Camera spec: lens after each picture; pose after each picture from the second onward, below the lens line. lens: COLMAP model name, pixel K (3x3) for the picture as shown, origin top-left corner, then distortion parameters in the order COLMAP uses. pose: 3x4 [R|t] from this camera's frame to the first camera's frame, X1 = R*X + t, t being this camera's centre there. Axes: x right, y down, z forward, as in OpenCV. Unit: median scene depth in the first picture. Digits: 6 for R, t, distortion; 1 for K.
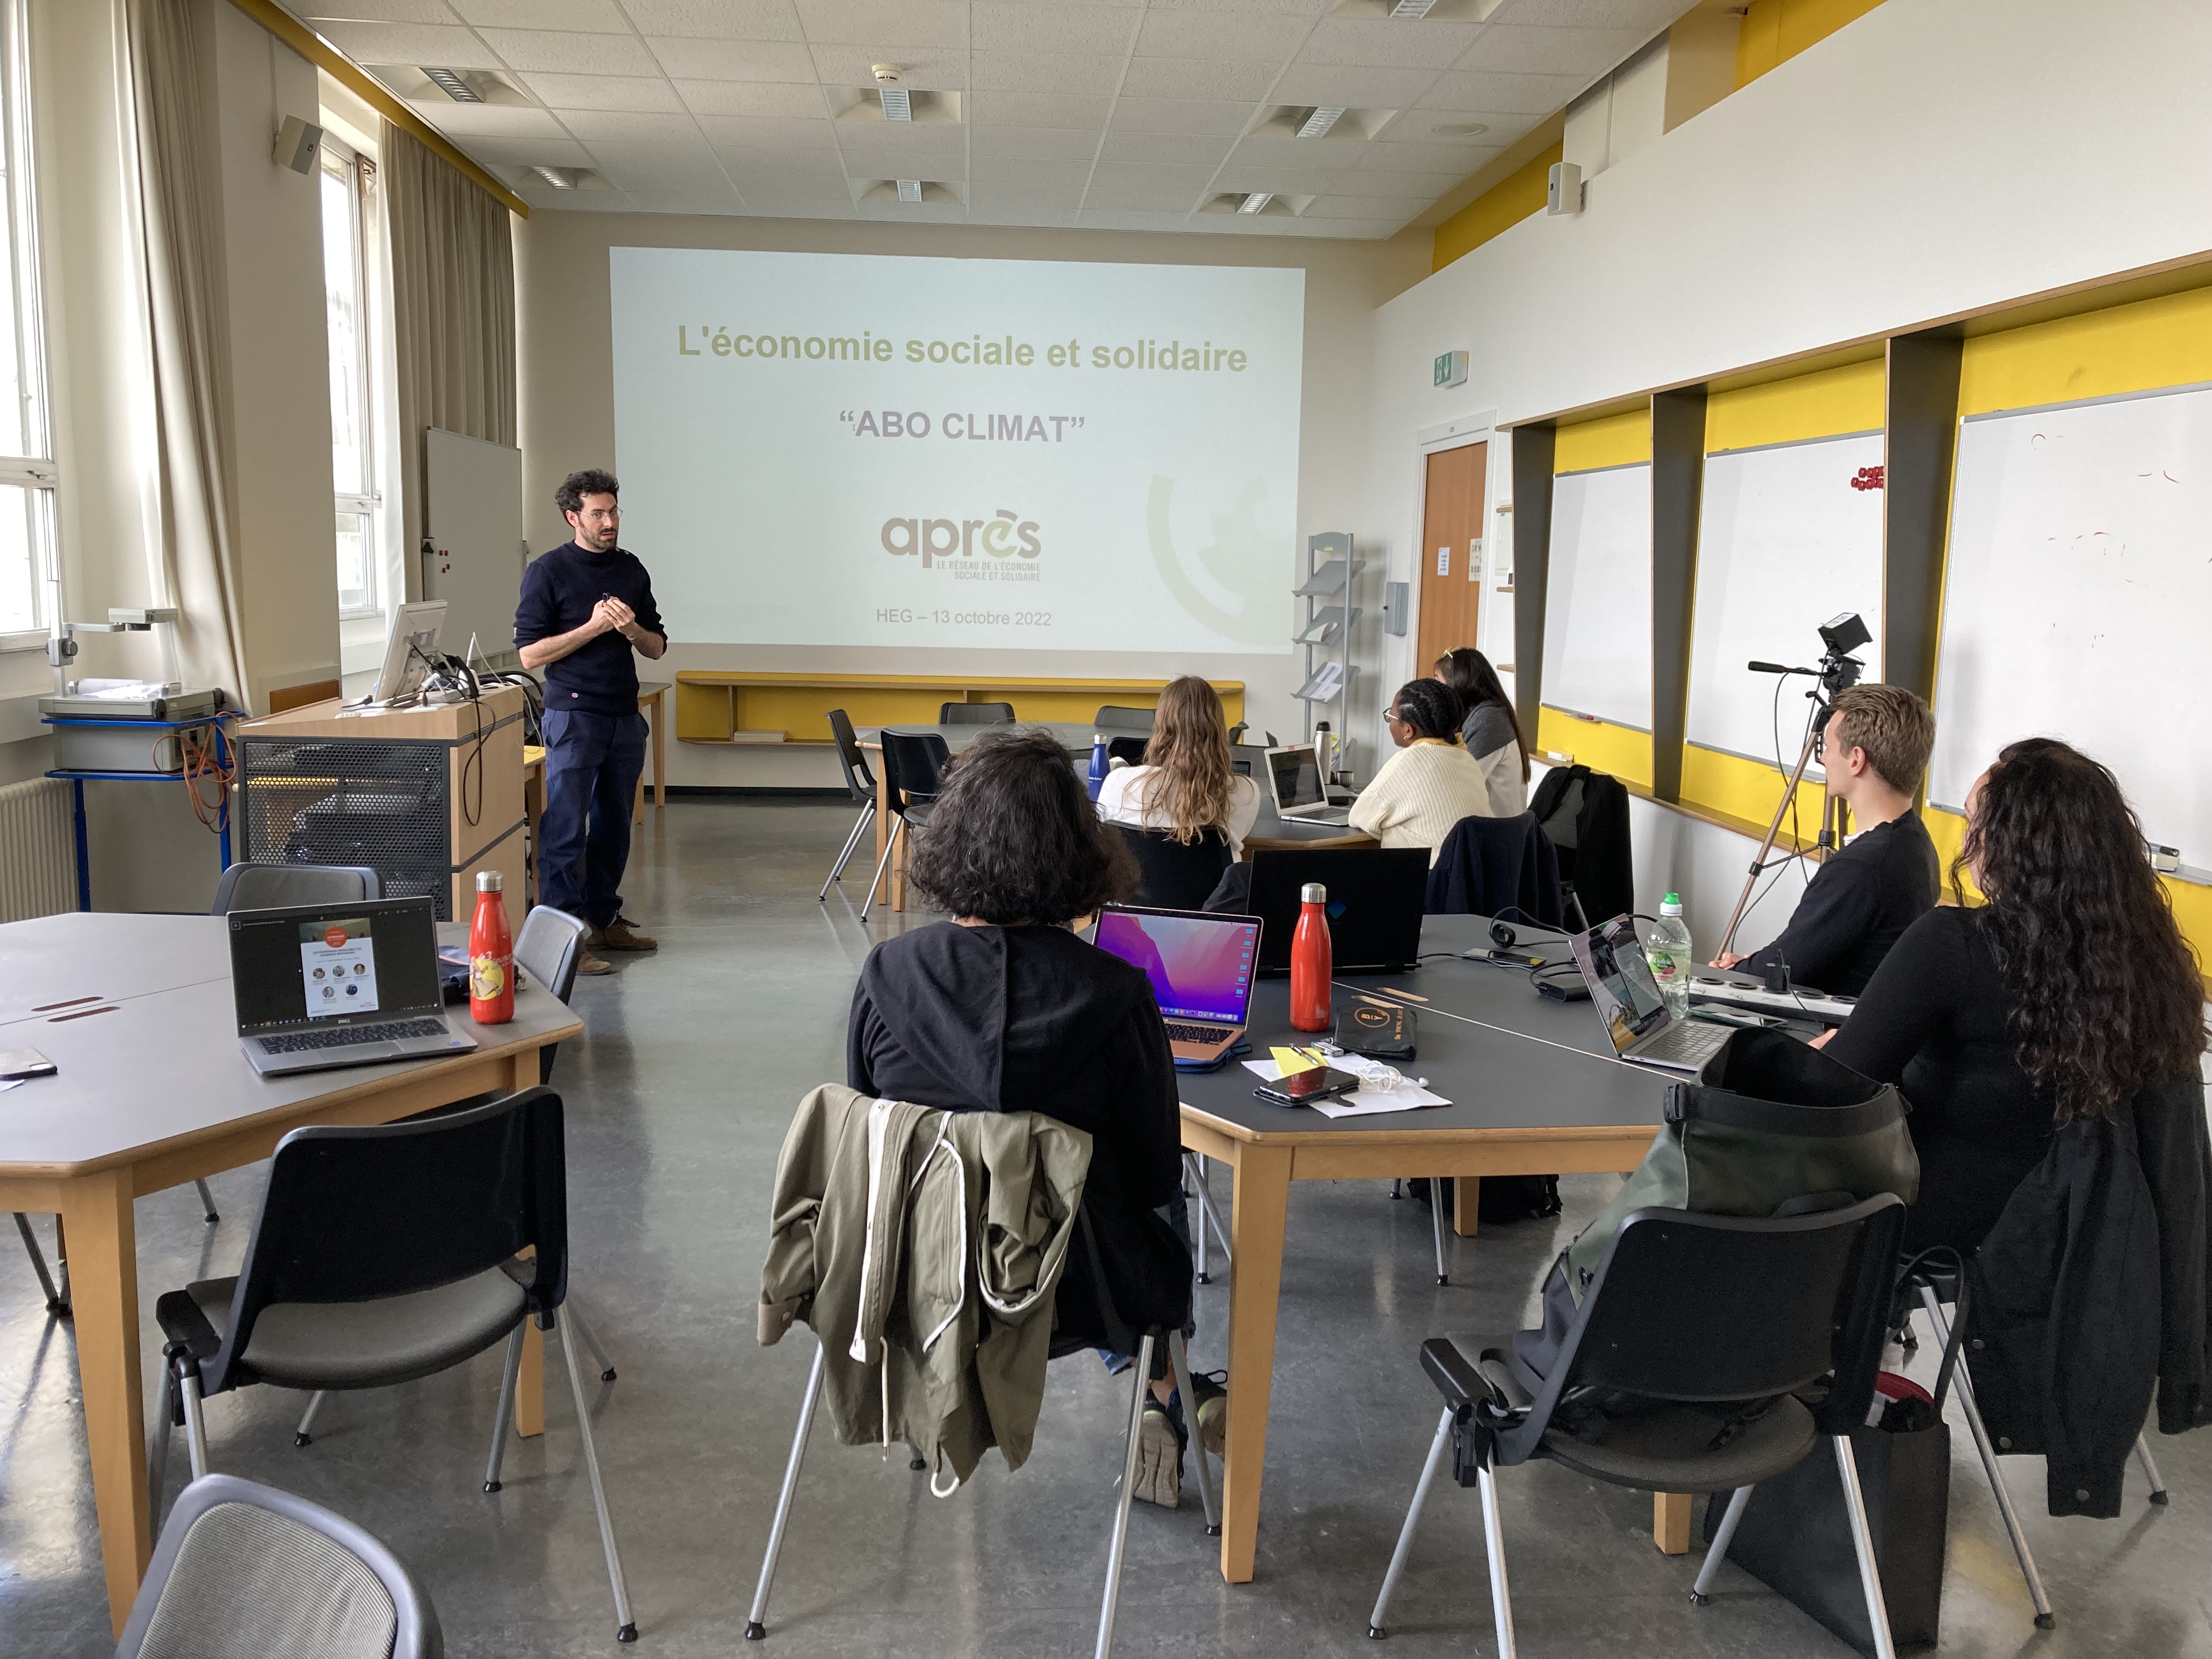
lens RADIAL K [[1787.6, 0, 1106.0], [0, 1787.6, 829.5], [0, 0, 1]] dist [0.014459, -0.007066]
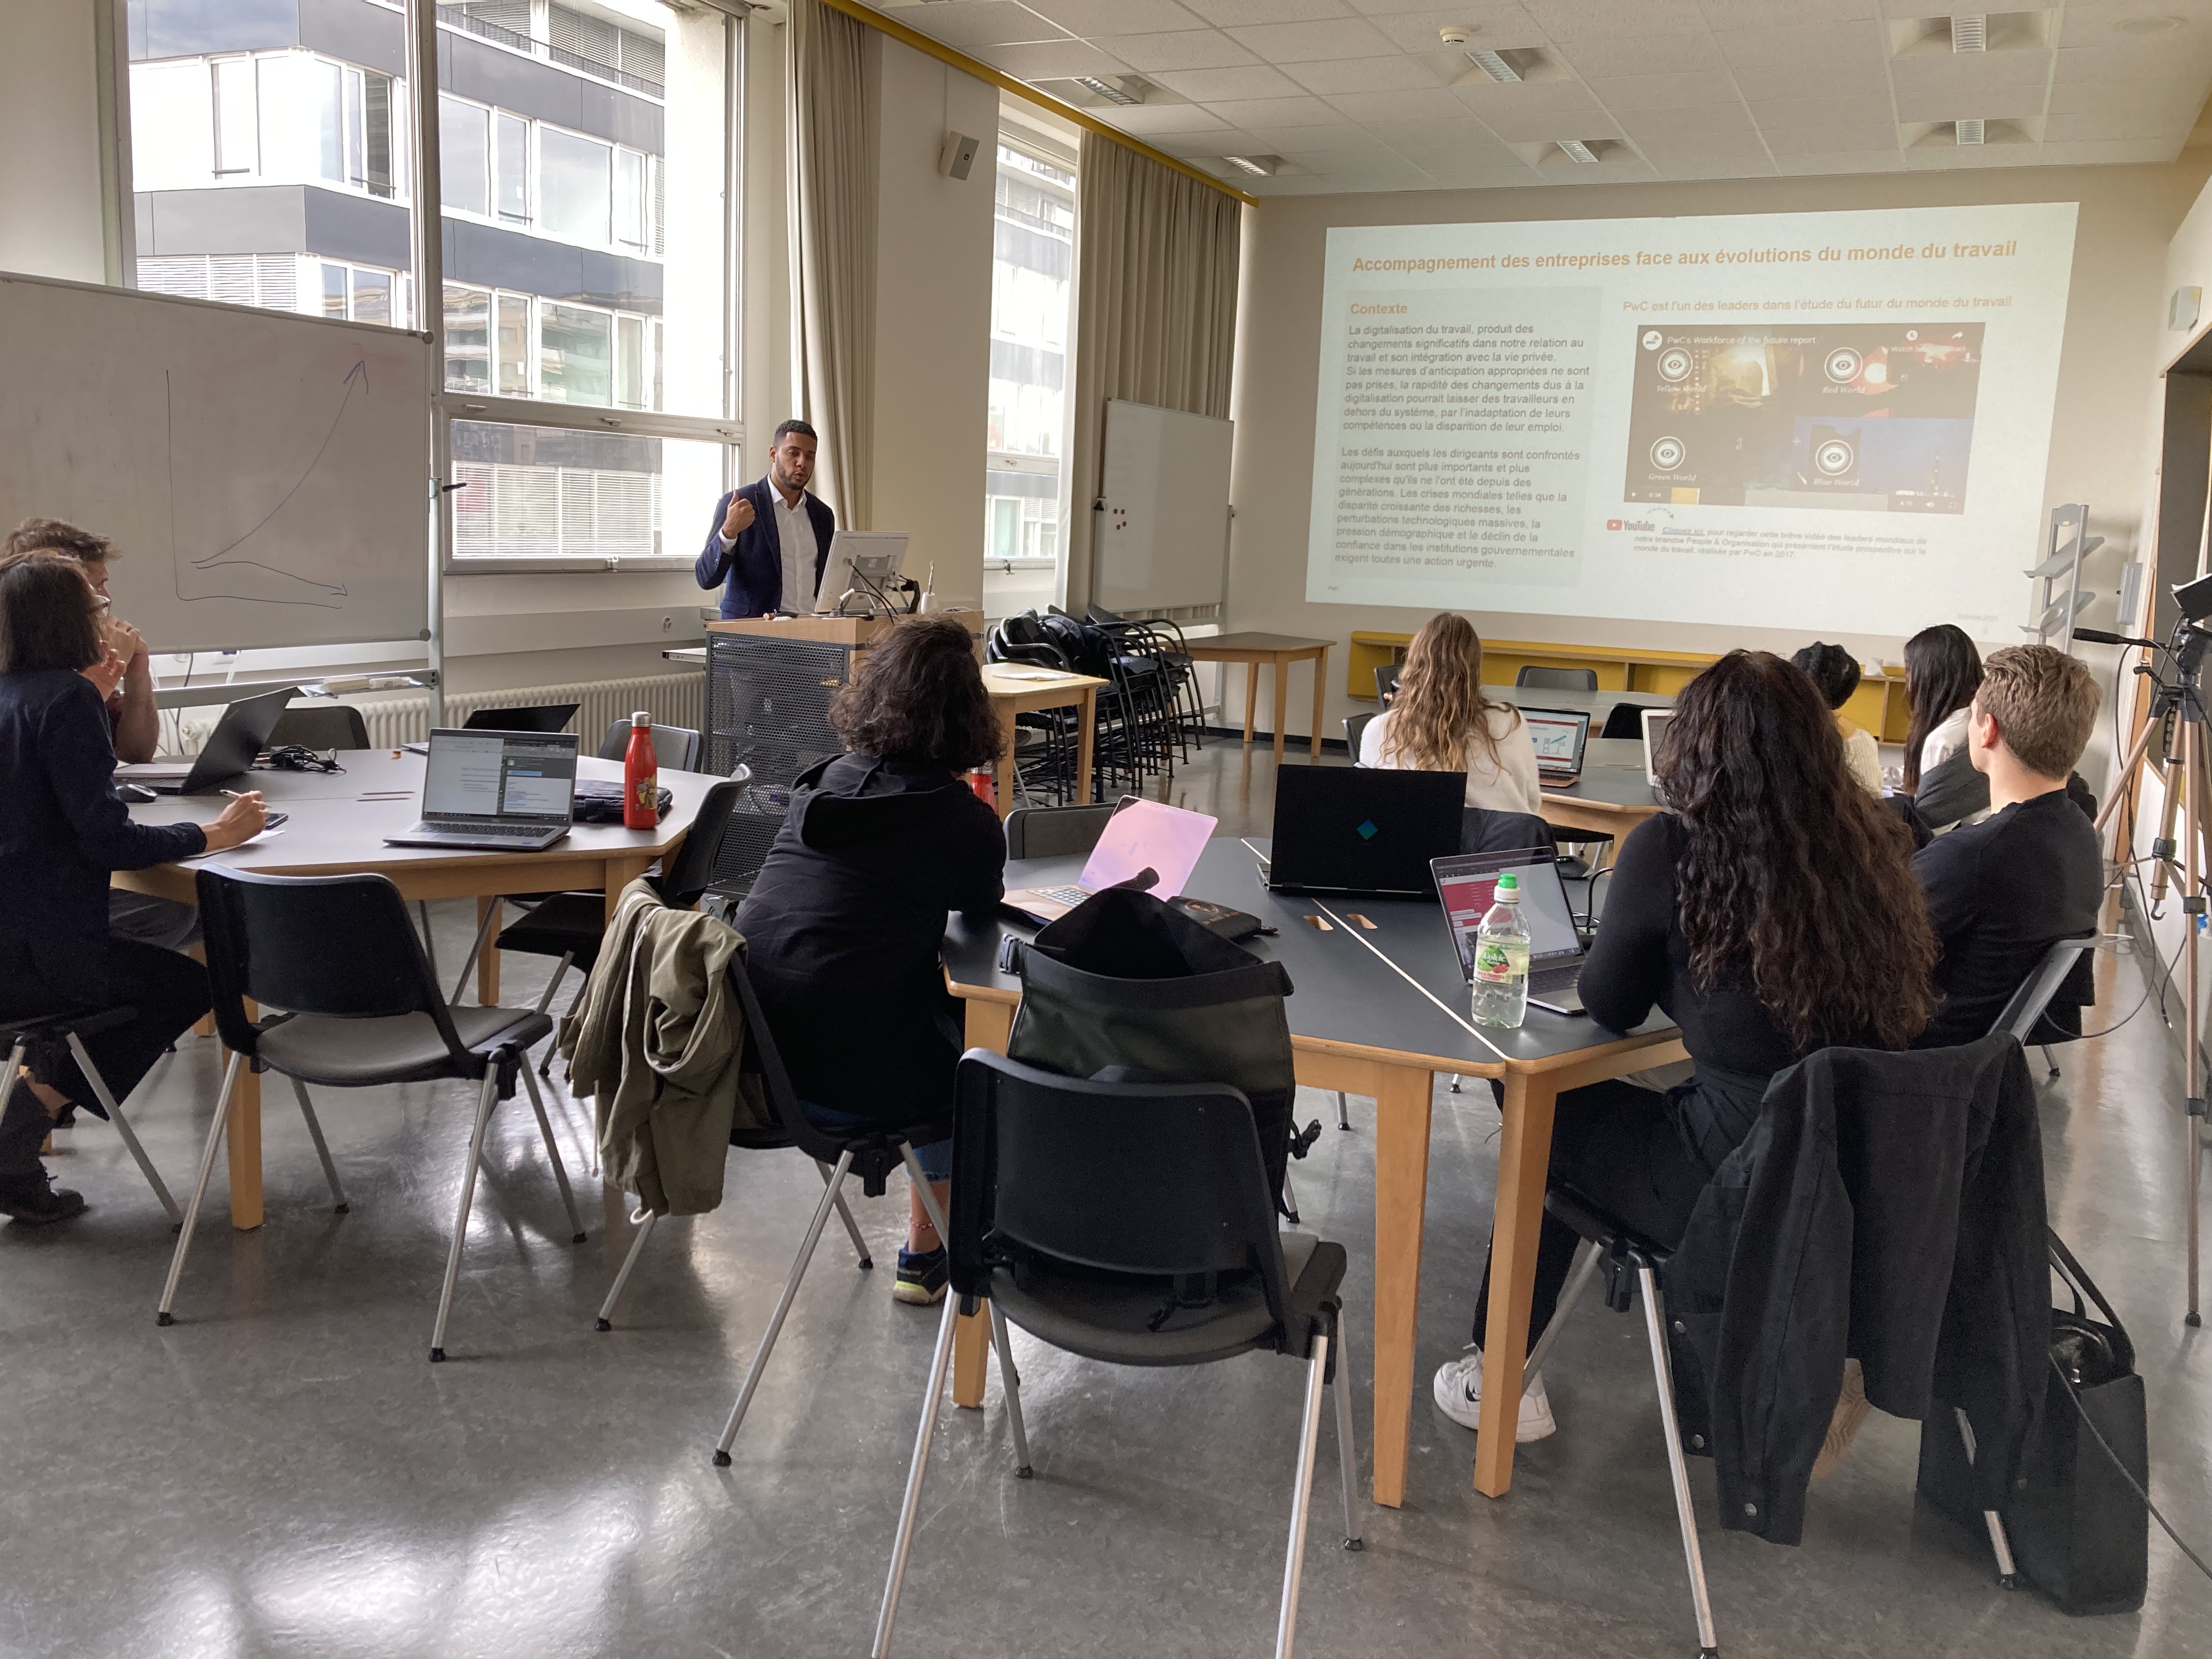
lens RADIAL K [[1797.4, 0, 1097.8], [0, 1797.4, 803.2], [0, 0, 1]] dist [0.025608, 0.002786]
pose [[0.870894, 0.095762, -0.482051, 0.269013], [-0.099803, 0.994856, 0.017324, 0.013296], [0.481231, 0.033023, 0.875972, 0.024427]]
